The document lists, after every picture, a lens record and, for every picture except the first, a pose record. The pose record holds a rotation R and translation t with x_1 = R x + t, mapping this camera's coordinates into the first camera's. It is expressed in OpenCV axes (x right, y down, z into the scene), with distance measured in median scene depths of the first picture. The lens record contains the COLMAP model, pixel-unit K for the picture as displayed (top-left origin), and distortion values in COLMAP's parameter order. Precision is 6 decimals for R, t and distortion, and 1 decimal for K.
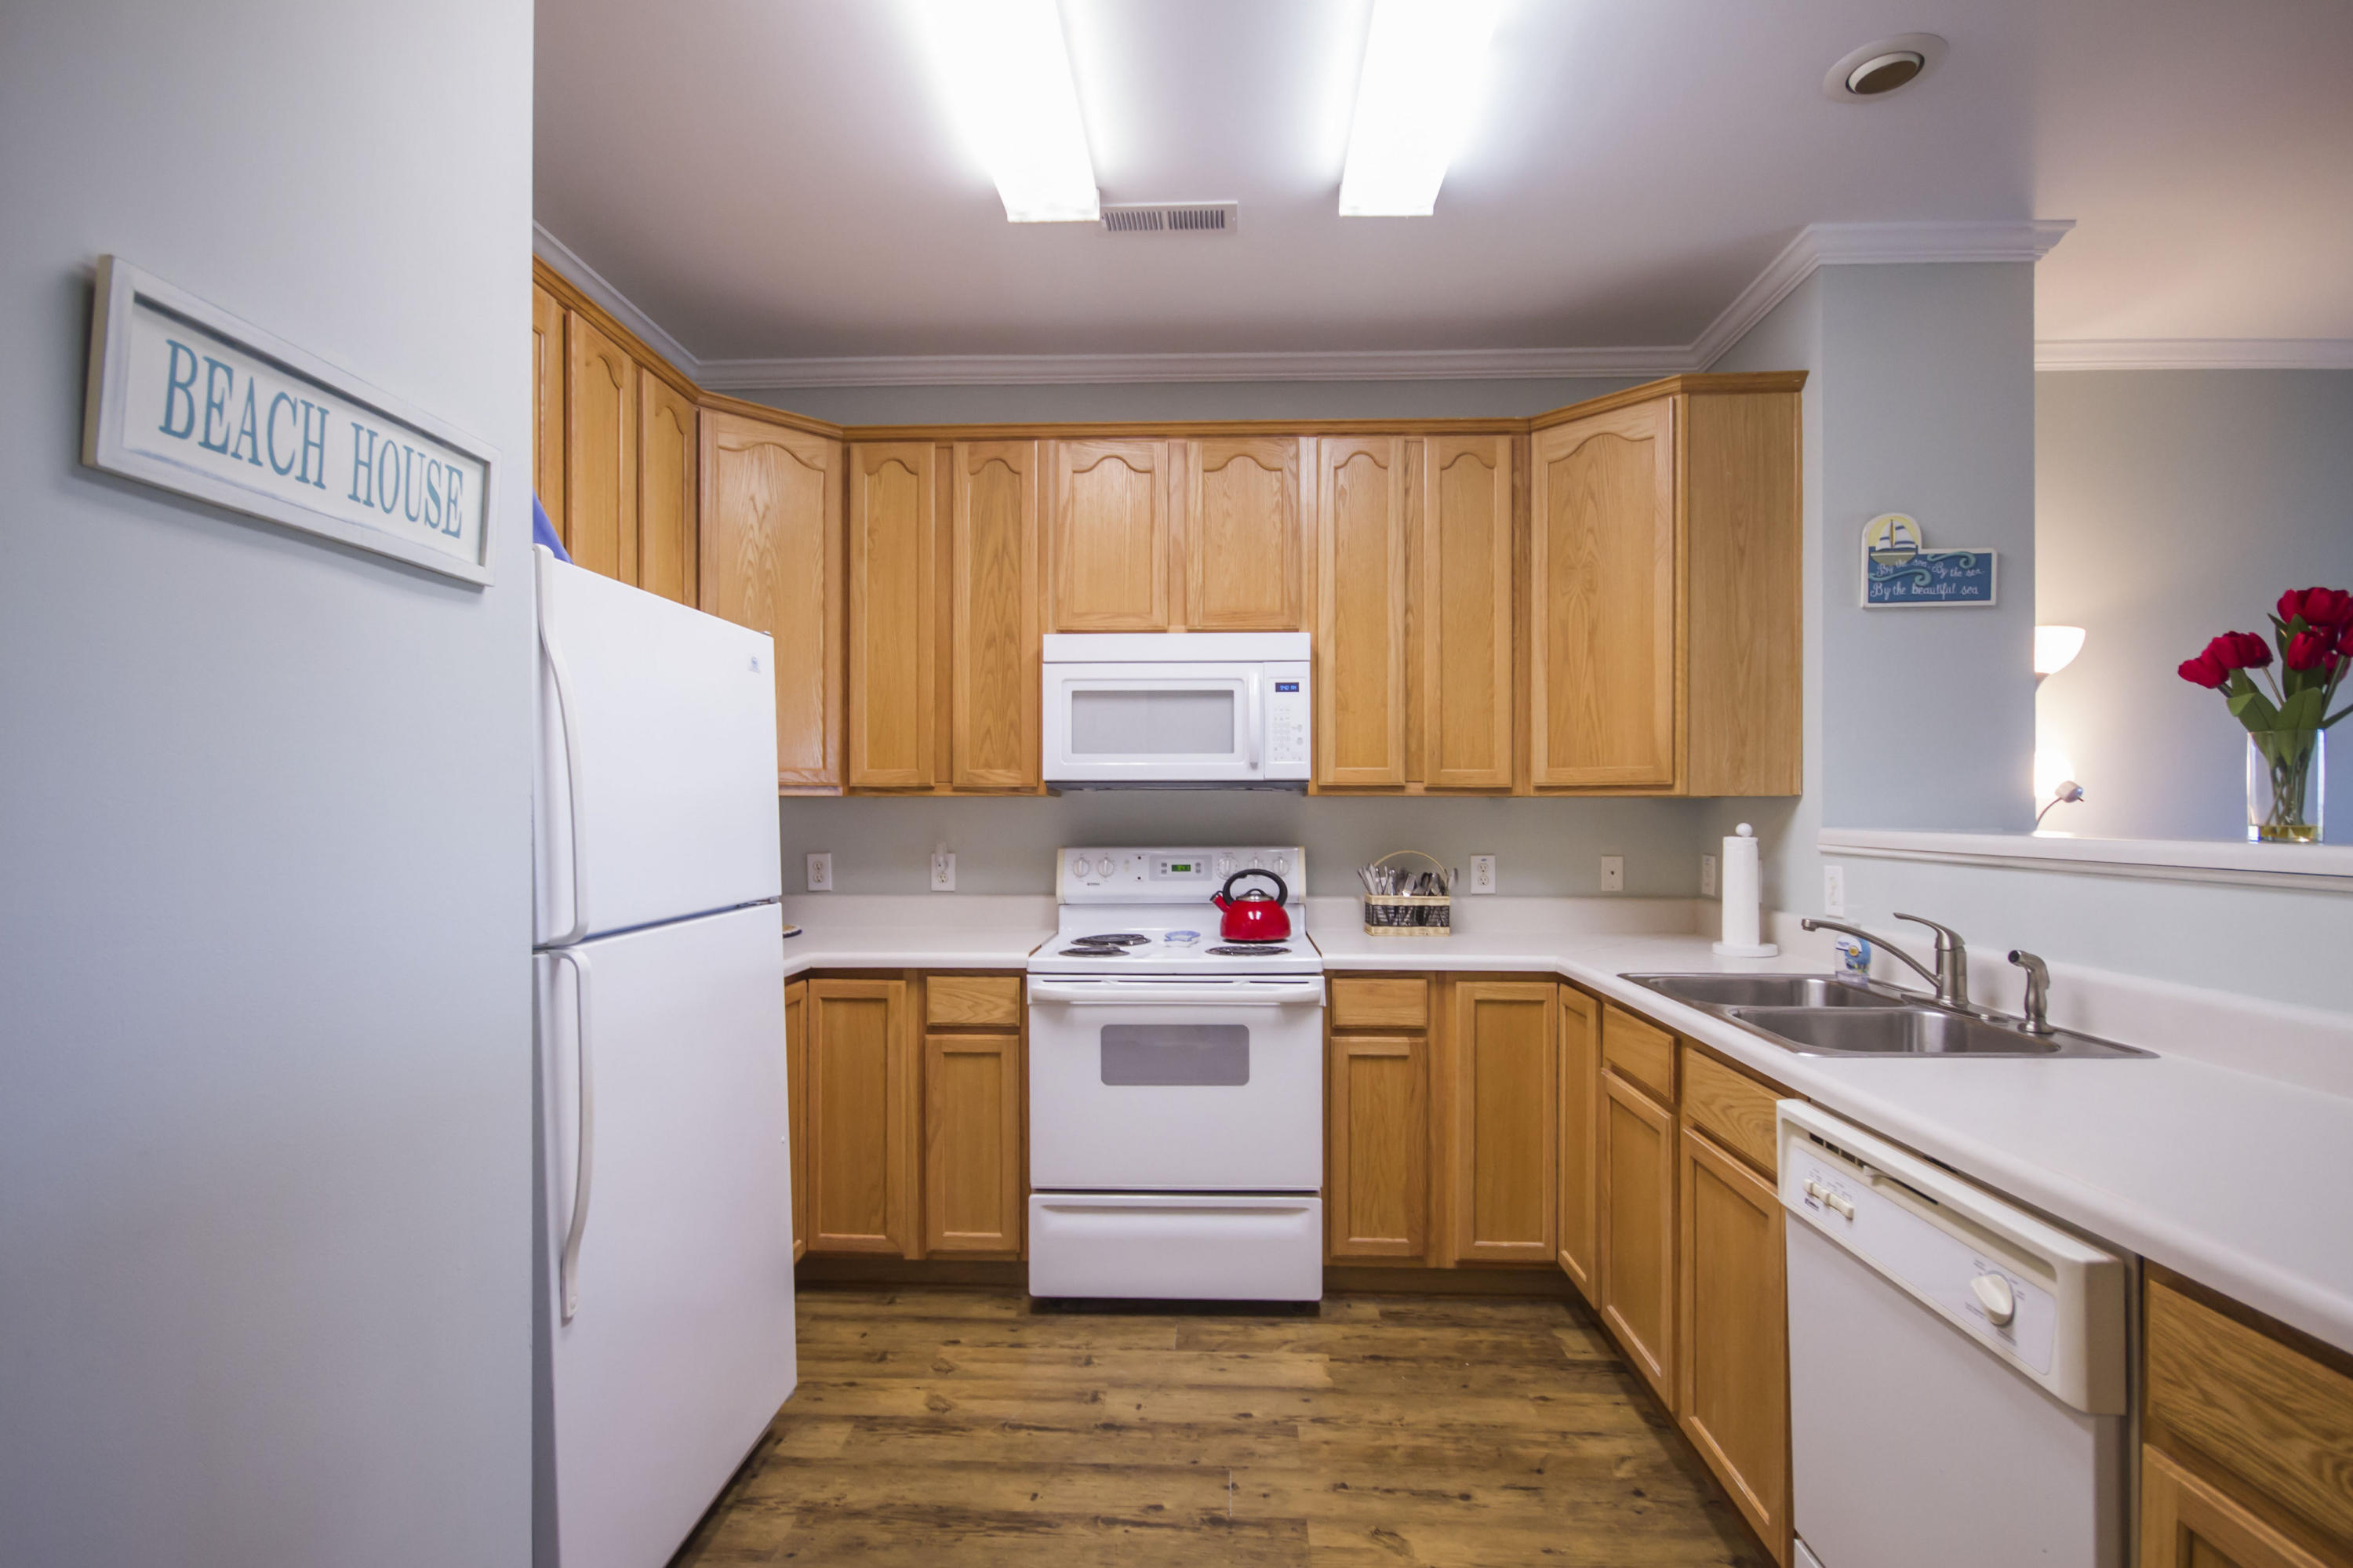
lens RADIAL K [[1091.9, 0, 1177.7], [0, 1091.9, 807.1], [0, 0, 1]] dist [-0.003927, 0.005667]
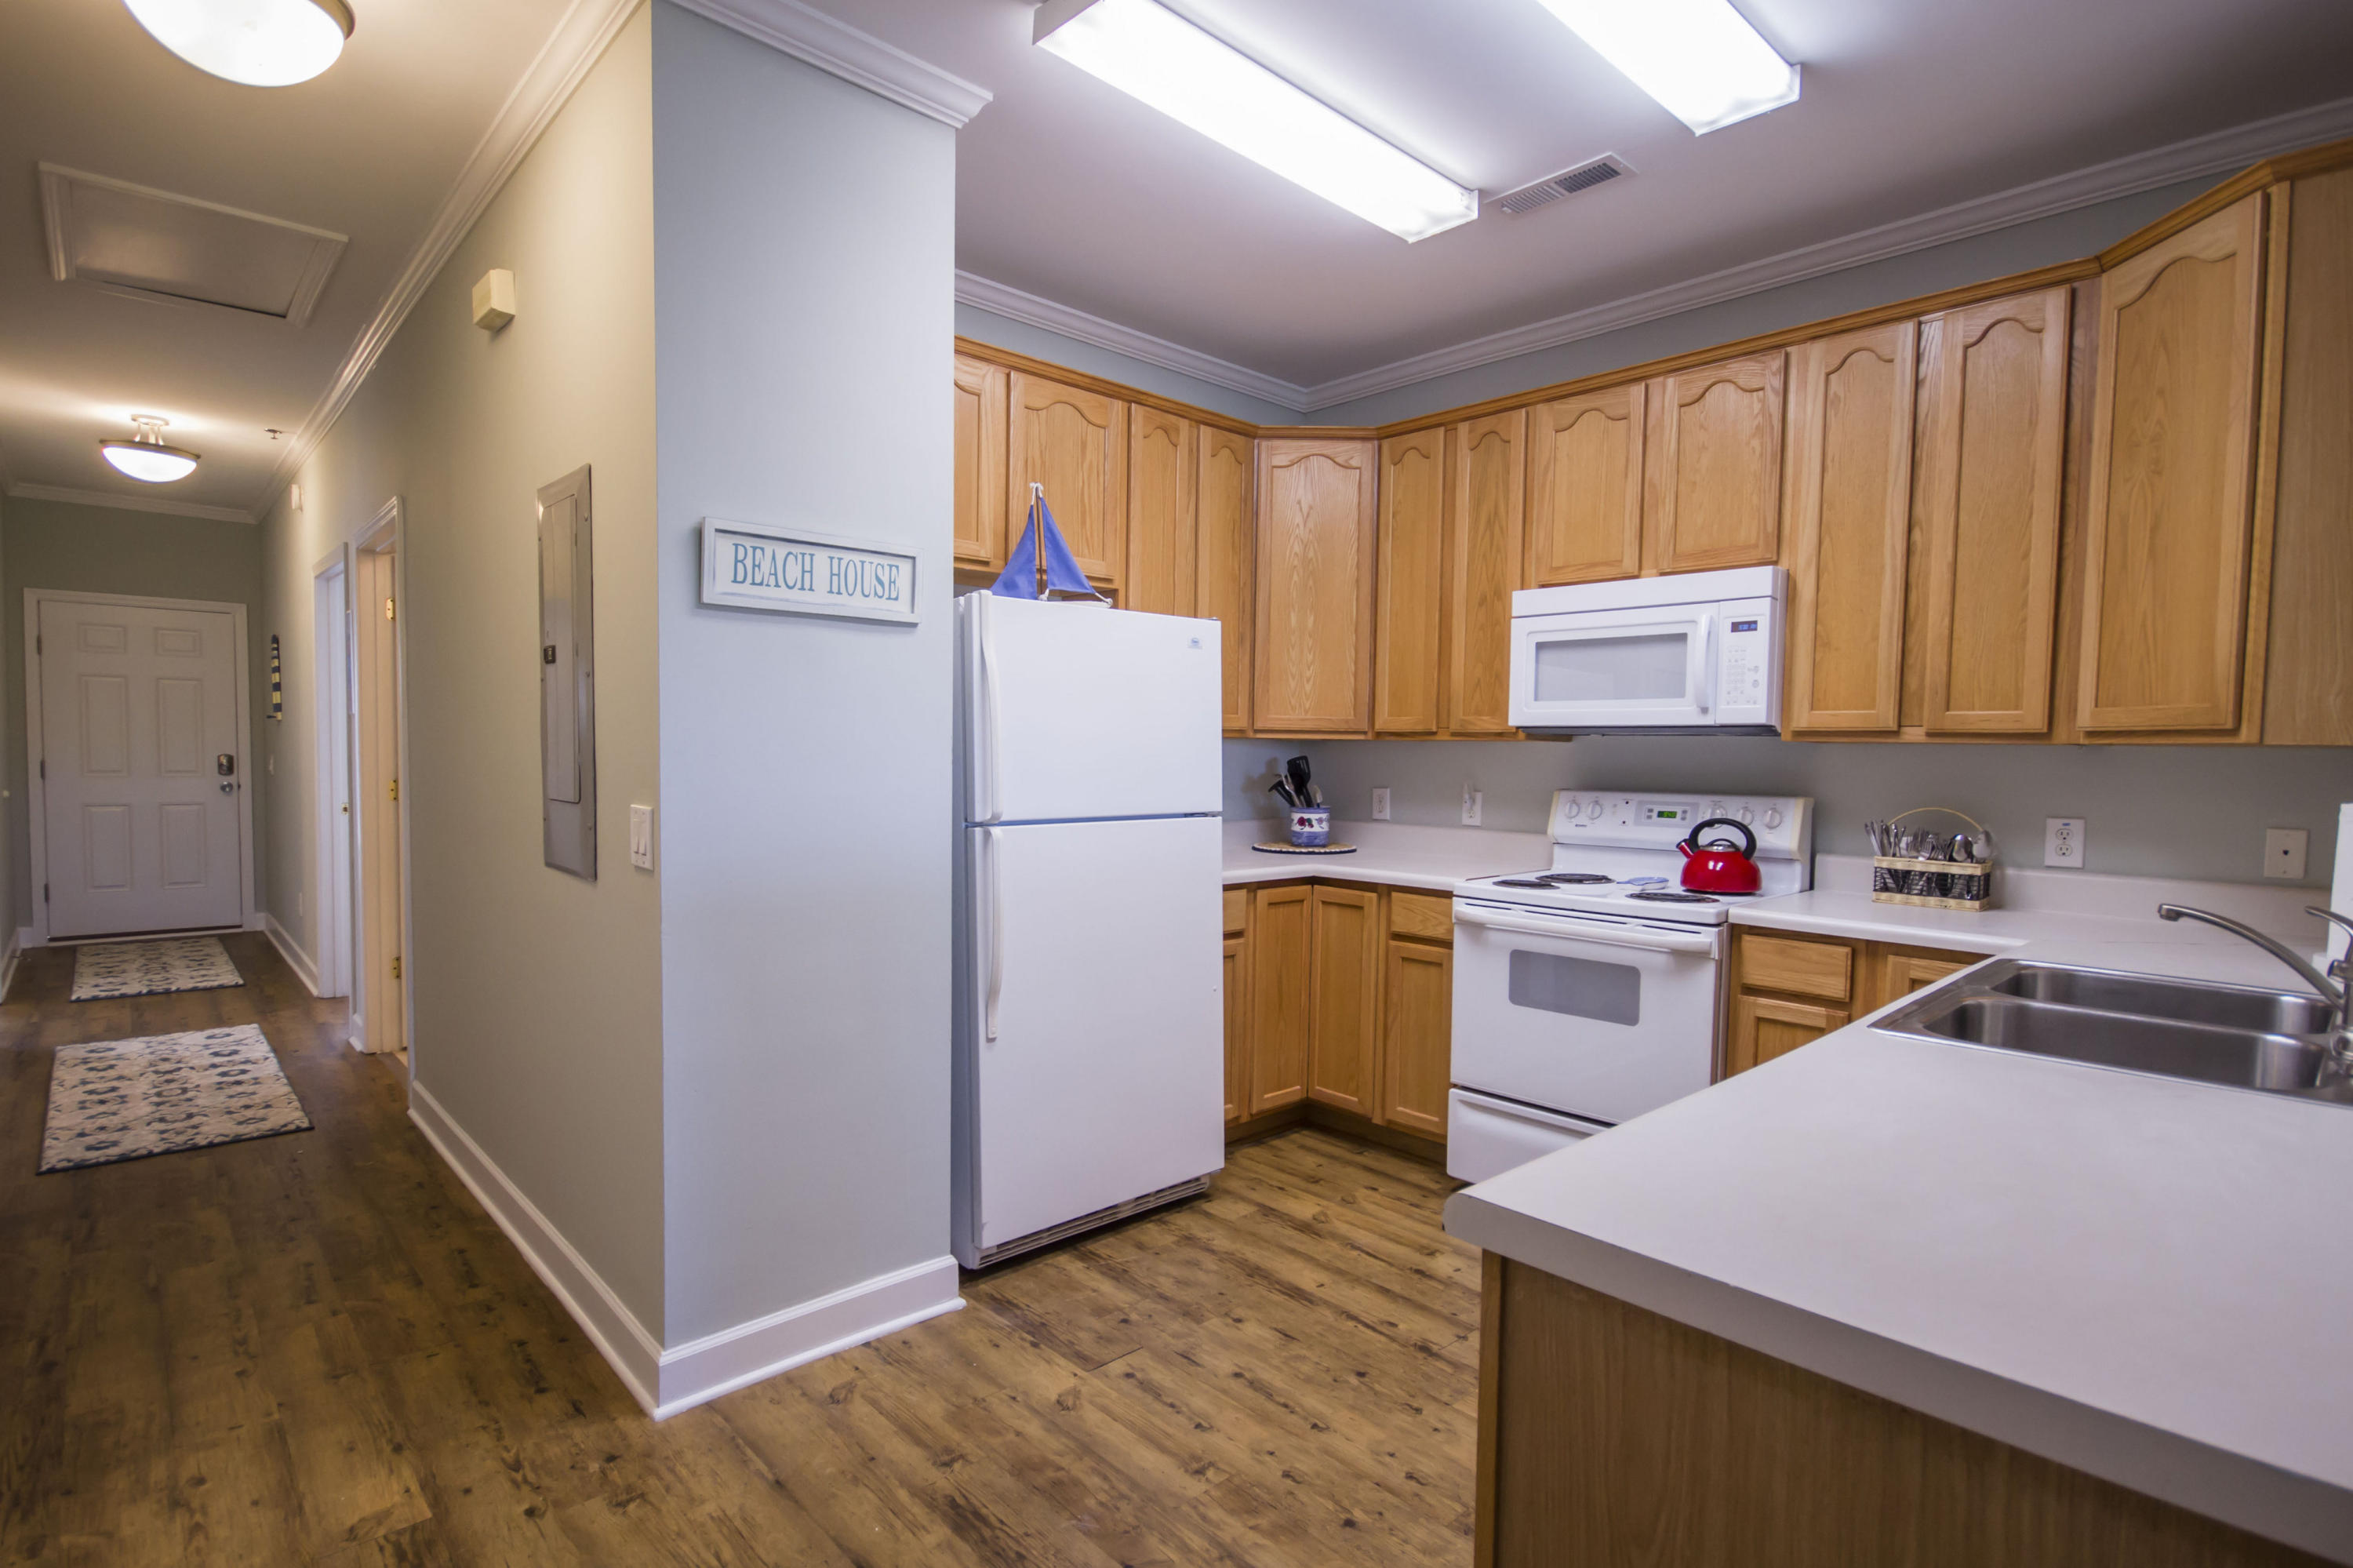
lens RADIAL K [[1121.9, 0, 1205.4], [0, 1121.9, 802.2], [0, 0, 1]] dist [0.012938, -0.008396]
pose [[0.731287, 0.042584, -0.680739, 0.430441], [-0.013010, 0.998738, 0.048501, 0.000745], [0.681945, -0.026612, 0.730919, -0.029518]]
